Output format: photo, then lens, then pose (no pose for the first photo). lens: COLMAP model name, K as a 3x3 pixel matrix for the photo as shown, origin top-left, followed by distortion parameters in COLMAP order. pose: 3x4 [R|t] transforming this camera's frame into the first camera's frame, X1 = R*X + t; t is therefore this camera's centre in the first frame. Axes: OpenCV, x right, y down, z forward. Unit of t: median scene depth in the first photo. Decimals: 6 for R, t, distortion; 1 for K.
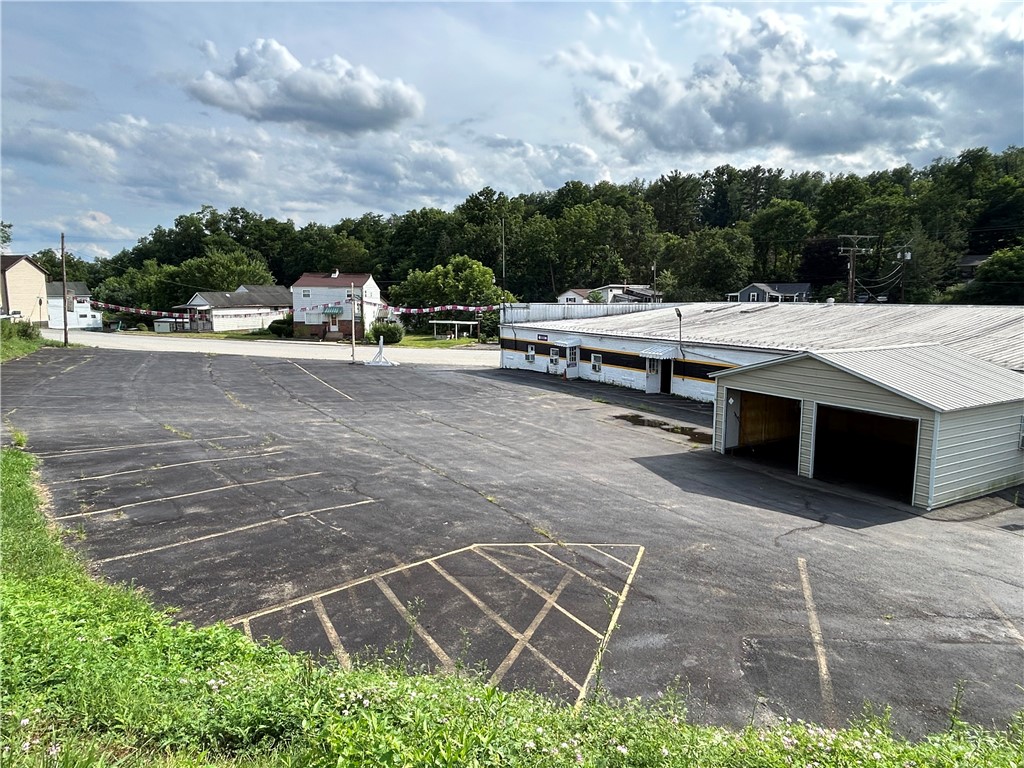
lens RADIAL K [[656.3, 0, 512.0], [0, 656.3, 384.0], [0, 0, 1]] dist [0.008743, 0.001628]
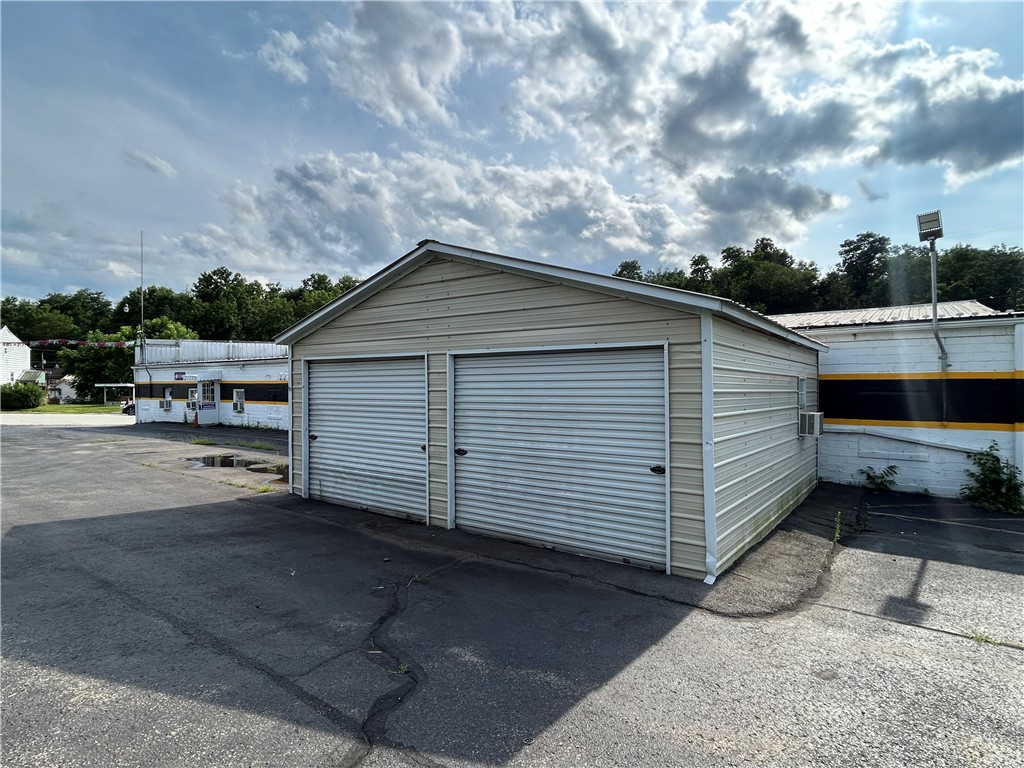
lens RADIAL K [[560.3, 0, 510.2], [0, 560.3, 382.0], [0, 0, 1]] dist [-0.000520, -0.000282]
pose [[0.924788, -0.003265, 0.380469, 0.167835], [0.058016, 0.989480, -0.132527, 0.047080], [-0.376033, 0.144633, 0.915249, 0.302748]]
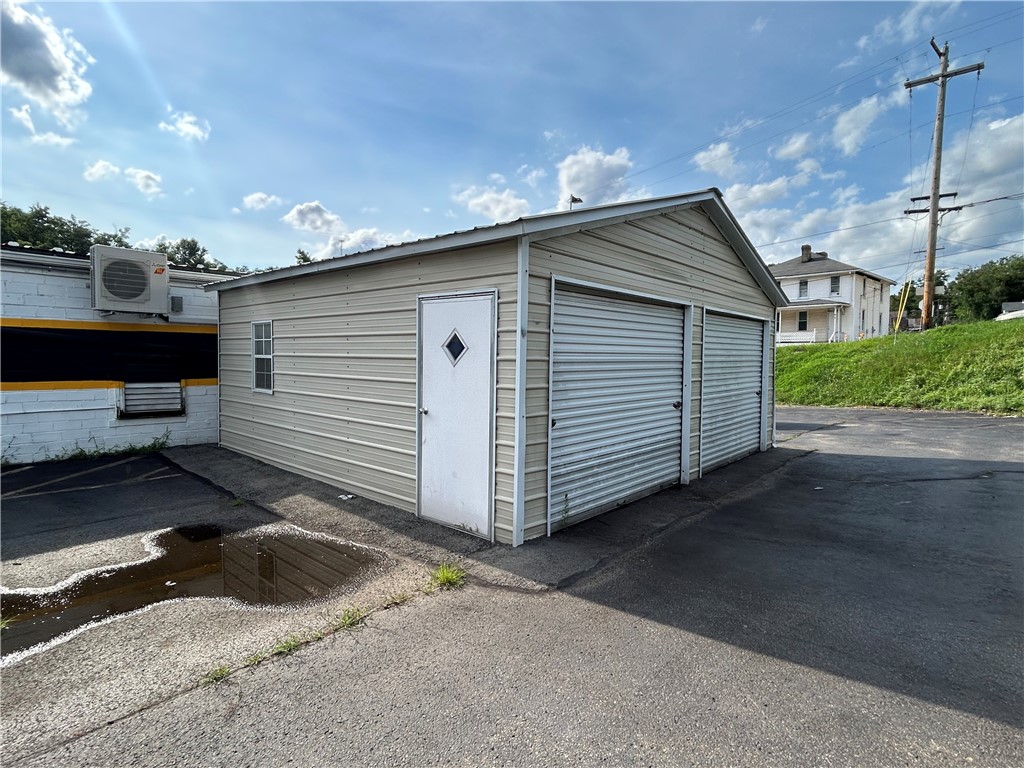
lens RADIAL K [[539.1, 0, 512.0], [0, 539.1, 384.0], [0, 0, 1]] dist [-0.000282, 0.000118]
pose [[-0.295460, -0.059858, 0.953478, 0.076880], [0.121543, 0.987570, 0.099662, 0.011429], [-0.947592, 0.145335, -0.284512, 0.600482]]
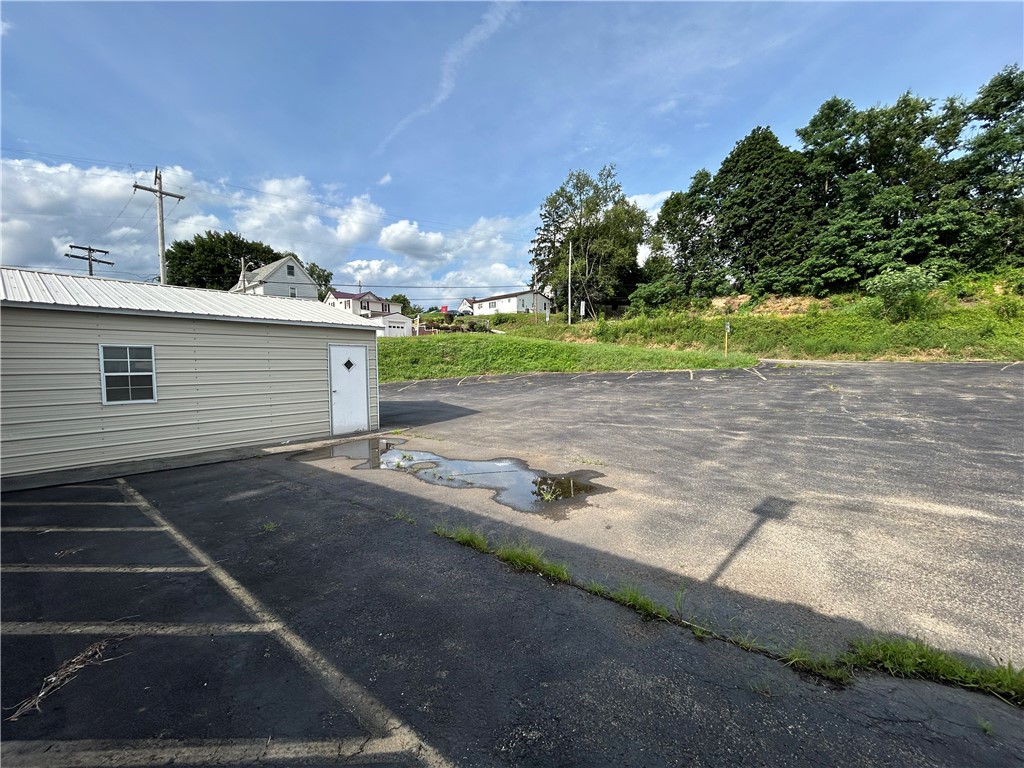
lens RADIAL K [[416.8, 0, 510.9], [0, 416.8, 383.1], [0, 0, 1]] dist [0.001838, -0.000136]
pose [[-0.941099, 0.024597, -0.337236, 0.189240], [-0.035159, 0.984826, 0.169945, -0.020862], [0.336299, 0.171791, -0.925954, 0.839724]]
